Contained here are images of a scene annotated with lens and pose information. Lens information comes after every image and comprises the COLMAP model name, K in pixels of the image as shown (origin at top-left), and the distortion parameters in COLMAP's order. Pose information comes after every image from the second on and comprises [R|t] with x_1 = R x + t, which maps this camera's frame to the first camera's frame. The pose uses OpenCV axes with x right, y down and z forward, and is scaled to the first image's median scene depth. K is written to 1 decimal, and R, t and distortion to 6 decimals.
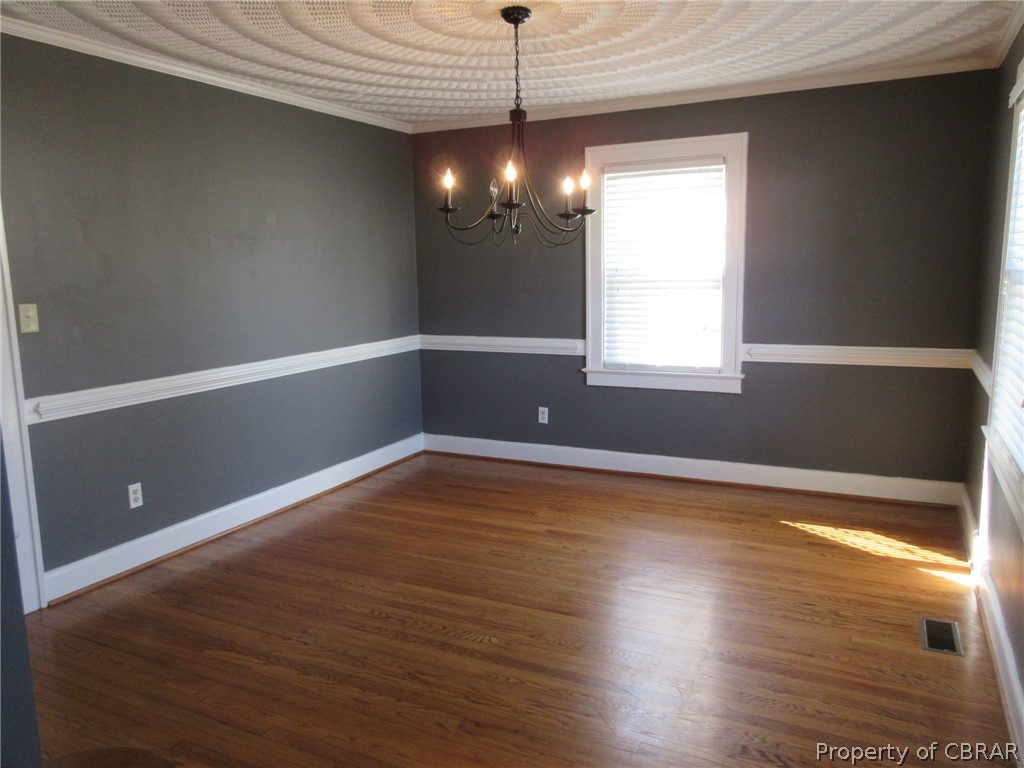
lens RADIAL K [[759.9, 0, 516.1], [0, 759.9, 384.1], [0, 0, 1]] dist [0.008500, 0.010871]
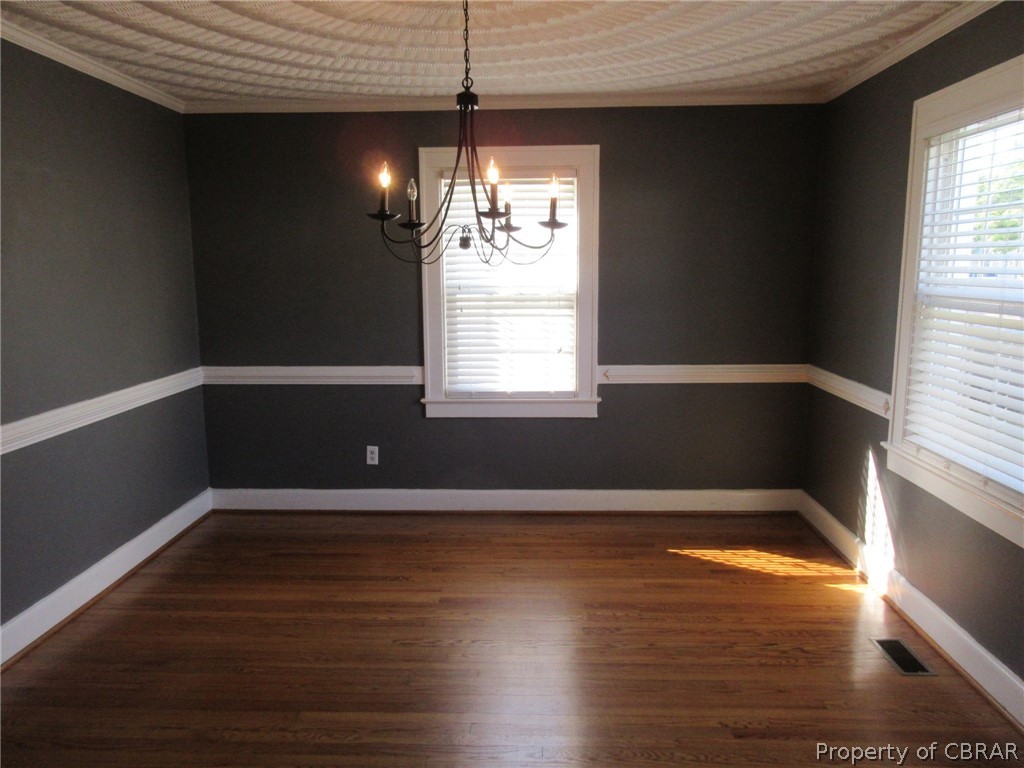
lens RADIAL K [[759.9, 0, 509.8], [0, 759.9, 382.8], [0, 0, 1]] dist [0.008500, 0.010871]
pose [[0.913433, -0.049052, 0.404023, -0.192590], [0.053746, 0.998555, -0.000278, -0.037543], [-0.403425, 0.021968, 0.914749, 0.173068]]
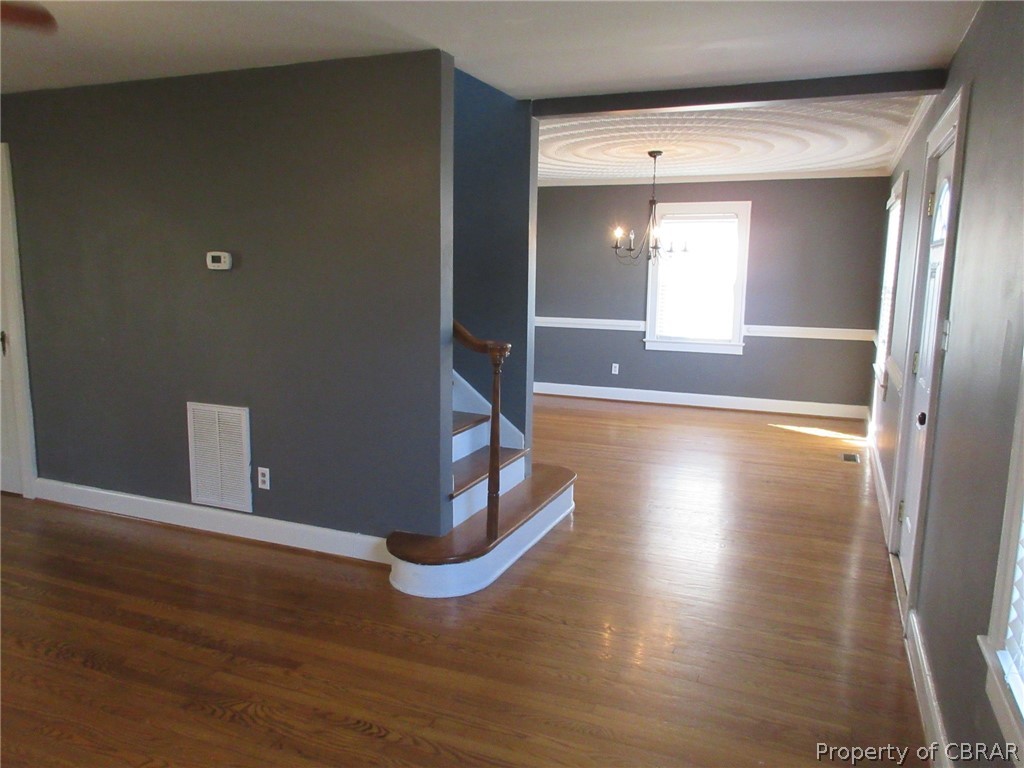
lens RADIAL K [[759.9, 0, 513.7], [0, 759.9, 384.3], [0, 0, 1]] dist [0.008500, 0.010871]
pose [[0.997580, 0.022480, 0.065799, -0.322964], [-0.022351, 0.999747, -0.002681, 0.095097], [-0.065843, 0.001204, 0.997829, -0.652817]]
